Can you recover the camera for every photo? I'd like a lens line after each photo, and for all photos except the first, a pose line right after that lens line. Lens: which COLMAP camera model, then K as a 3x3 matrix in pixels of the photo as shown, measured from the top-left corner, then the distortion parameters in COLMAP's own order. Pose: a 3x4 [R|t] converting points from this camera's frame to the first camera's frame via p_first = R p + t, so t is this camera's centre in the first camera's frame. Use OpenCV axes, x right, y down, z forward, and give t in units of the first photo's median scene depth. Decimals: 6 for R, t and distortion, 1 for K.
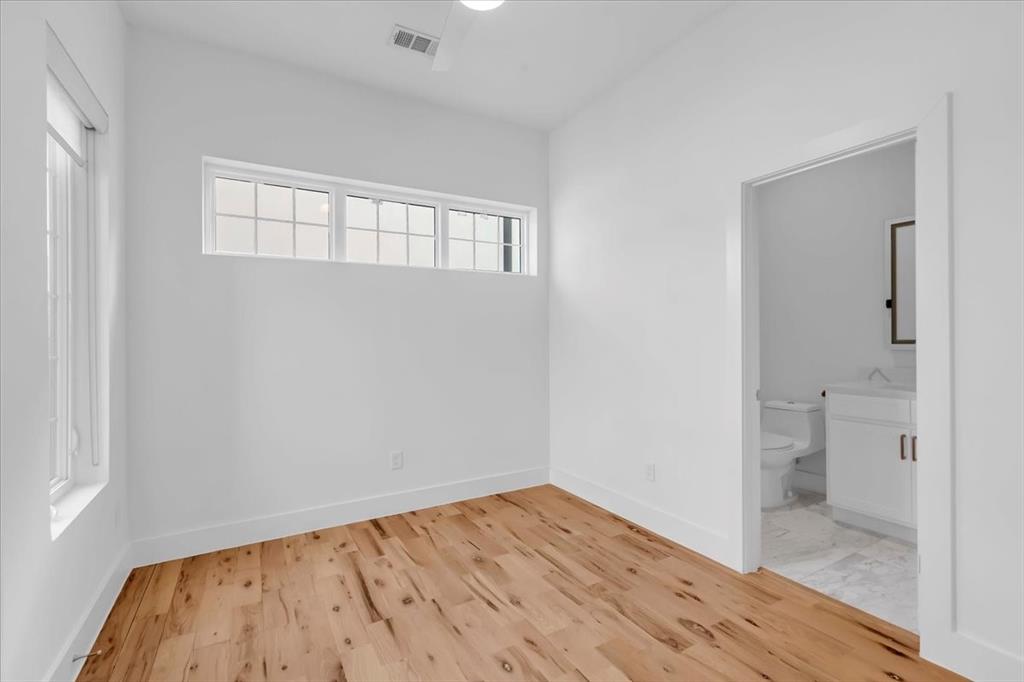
lens RADIAL K [[469.7, 0, 515.6], [0, 469.7, 338.3], [0, 0, 1]] dist [0.005416, -0.000271]
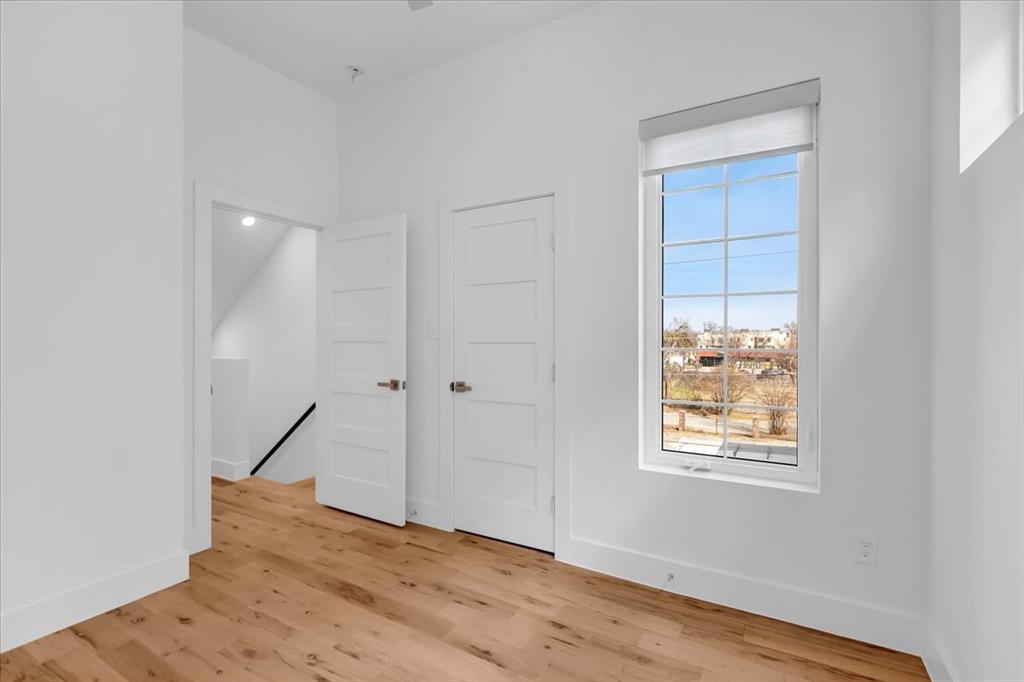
lens RADIAL K [[469.7, 0, 511.7], [0, 469.7, 340.5], [0, 0, 1]] dist [0.005416, -0.000271]
pose [[-0.873625, 0.012281, -0.486444, 0.067938], [0.011194, 0.999924, 0.005140, 0.007369], [0.486471, -0.000955, -0.873696, 1.558745]]
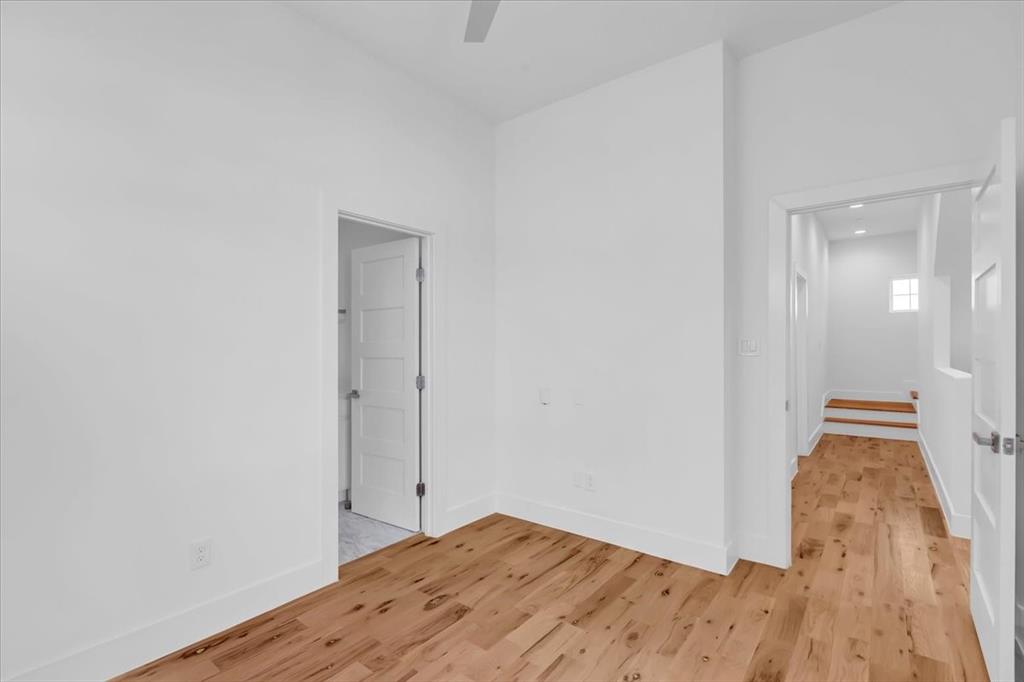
lens RADIAL K [[469.7, 0, 517.3], [0, 469.7, 348.3], [0, 0, 1]] dist [0.005416, -0.000271]
pose [[-0.384058, 0.010407, 0.923250, -0.728499], [0.005427, 0.999945, -0.009014, -0.007615], [-0.923293, 0.001548, -0.384094, 1.166267]]
